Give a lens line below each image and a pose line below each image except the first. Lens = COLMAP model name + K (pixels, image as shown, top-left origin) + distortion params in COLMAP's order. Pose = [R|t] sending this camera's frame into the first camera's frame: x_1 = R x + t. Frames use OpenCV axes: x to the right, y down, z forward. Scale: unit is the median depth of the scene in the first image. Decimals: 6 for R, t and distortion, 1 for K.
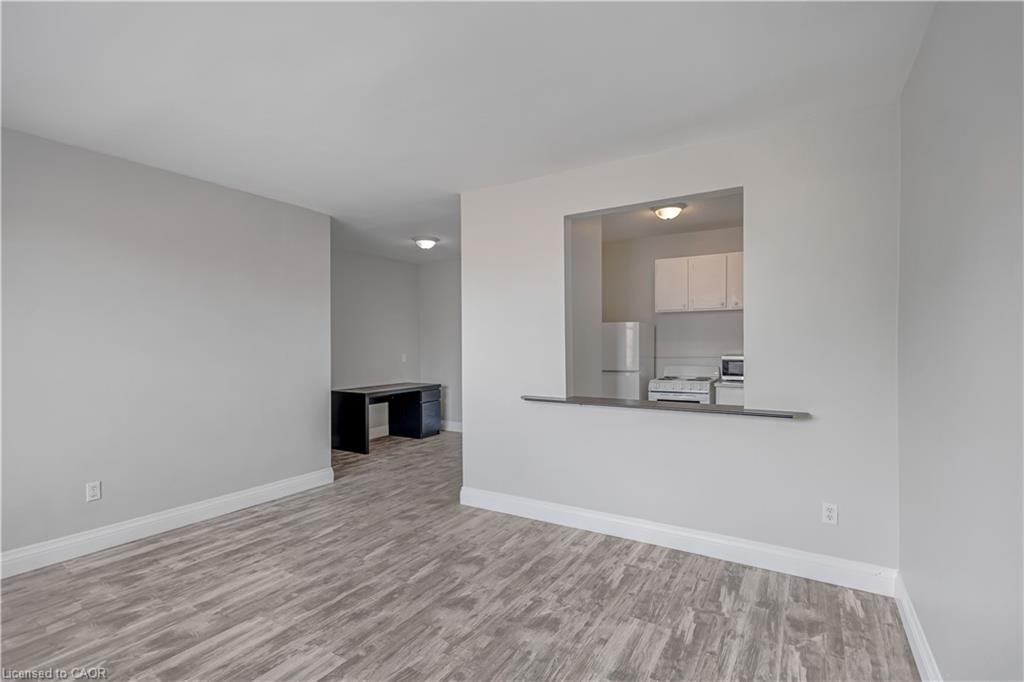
lens RADIAL K [[482.9, 0, 504.2], [0, 482.9, 348.0], [0, 0, 1]] dist [0.012073, -0.001577]
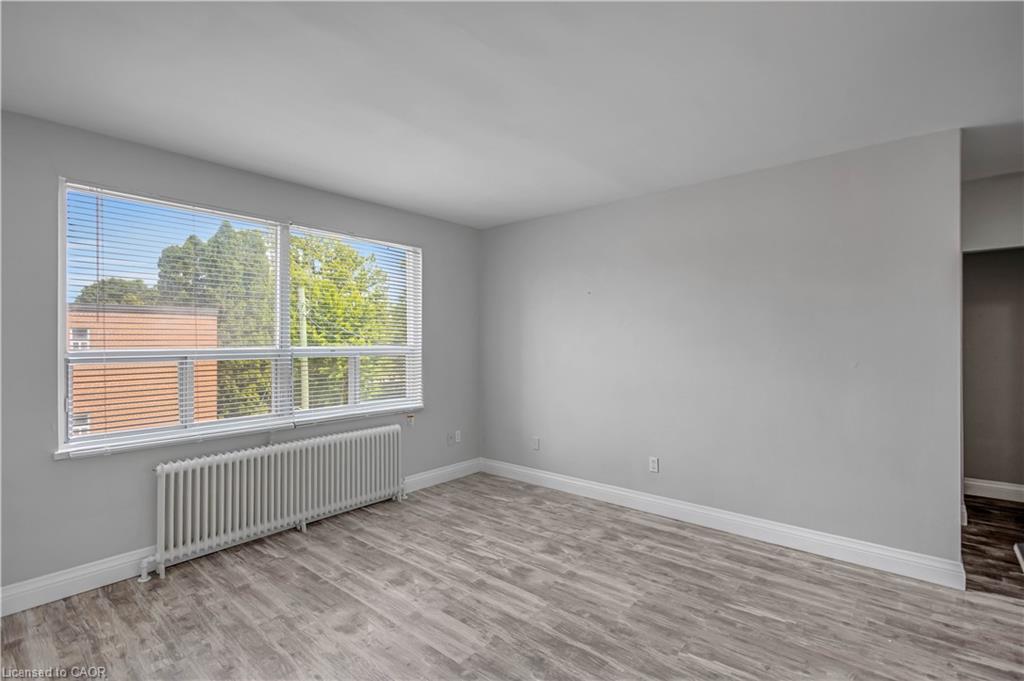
lens RADIAL K [[482.9, 0, 518.1], [0, 482.9, 333.7], [0, 0, 1]] dist [0.012073, -0.001577]
pose [[-0.135613, -0.008643, -0.990724, 0.424614], [-0.004796, 0.999956, -0.008068, -0.031891], [0.990750, 0.003657, -0.135648, 0.777067]]
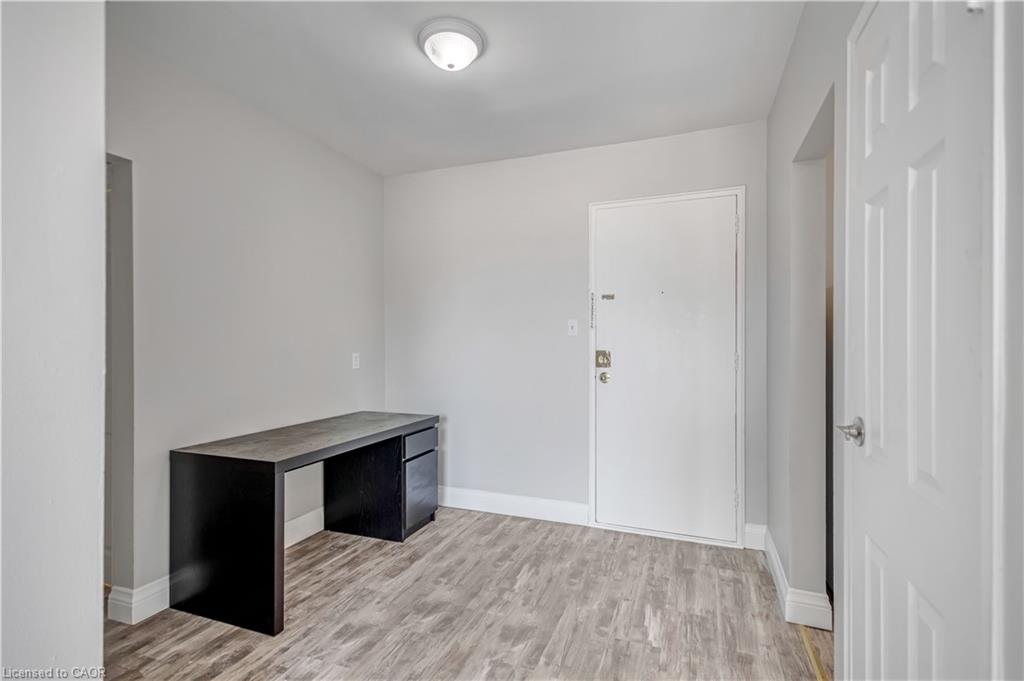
lens RADIAL K [[482.9, 0, 522.9], [0, 482.9, 348.0], [0, 0, 1]] dist [0.012073, -0.001577]
pose [[0.978285, 0.004214, 0.207220, -0.320195], [-0.004394, 0.999990, 0.000407, 0.016433], [-0.207216, -0.001309, 0.978294, 1.090297]]
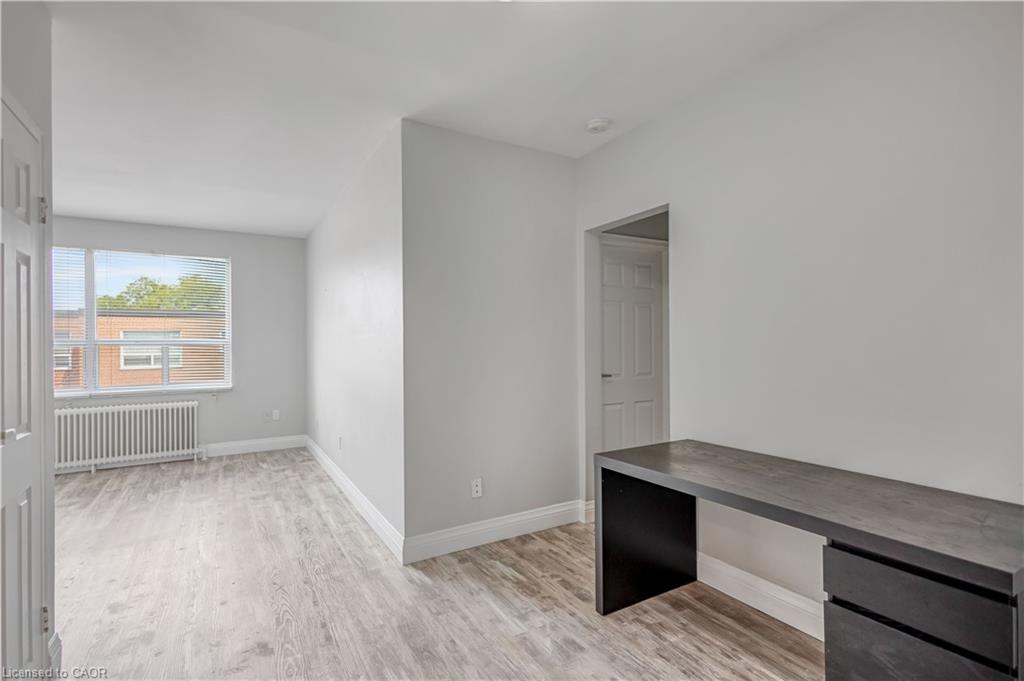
lens RADIAL K [[482.9, 0, 511.8], [0, 482.9, 345.4], [0, 0, 1]] dist [0.012073, -0.001577]
pose [[-0.453113, 0.016315, -0.891304, 0.159347], [0.006109, 0.999866, 0.015197, -0.002228], [0.891432, 0.001441, -0.453152, 1.963587]]
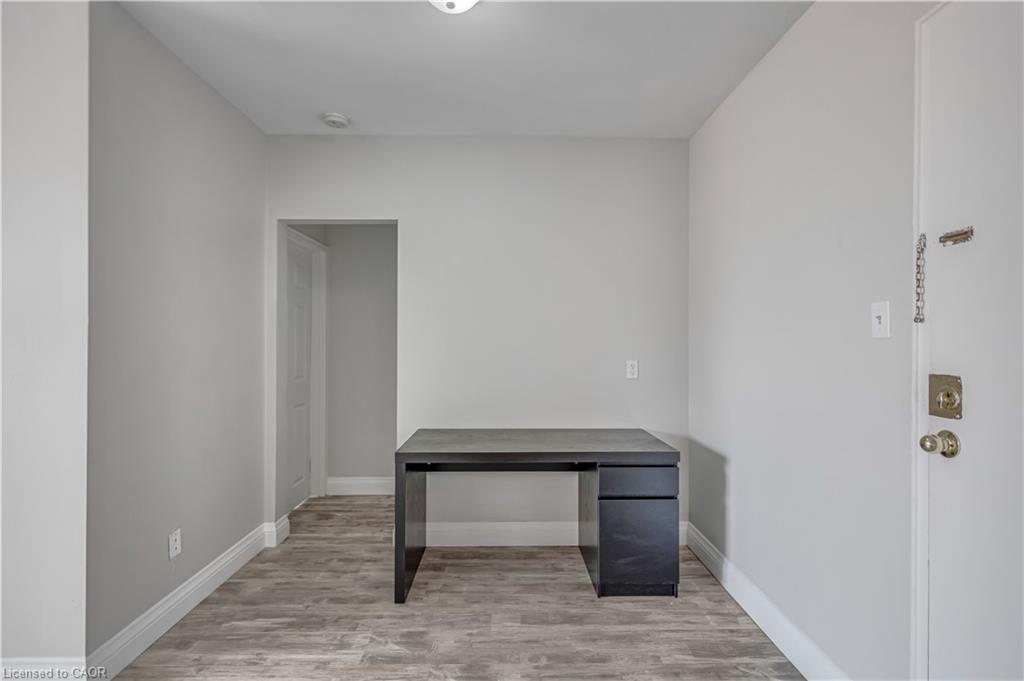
lens RADIAL K [[482.9, 0, 502.8], [0, 482.9, 346.5], [0, 0, 1]] dist [0.012073, -0.001577]
pose [[0.540493, 0.014616, -0.841221, 0.178664], [-0.012284, 0.999880, 0.009480, -0.000779], [0.841259, 0.005210, 0.540608, 1.506836]]
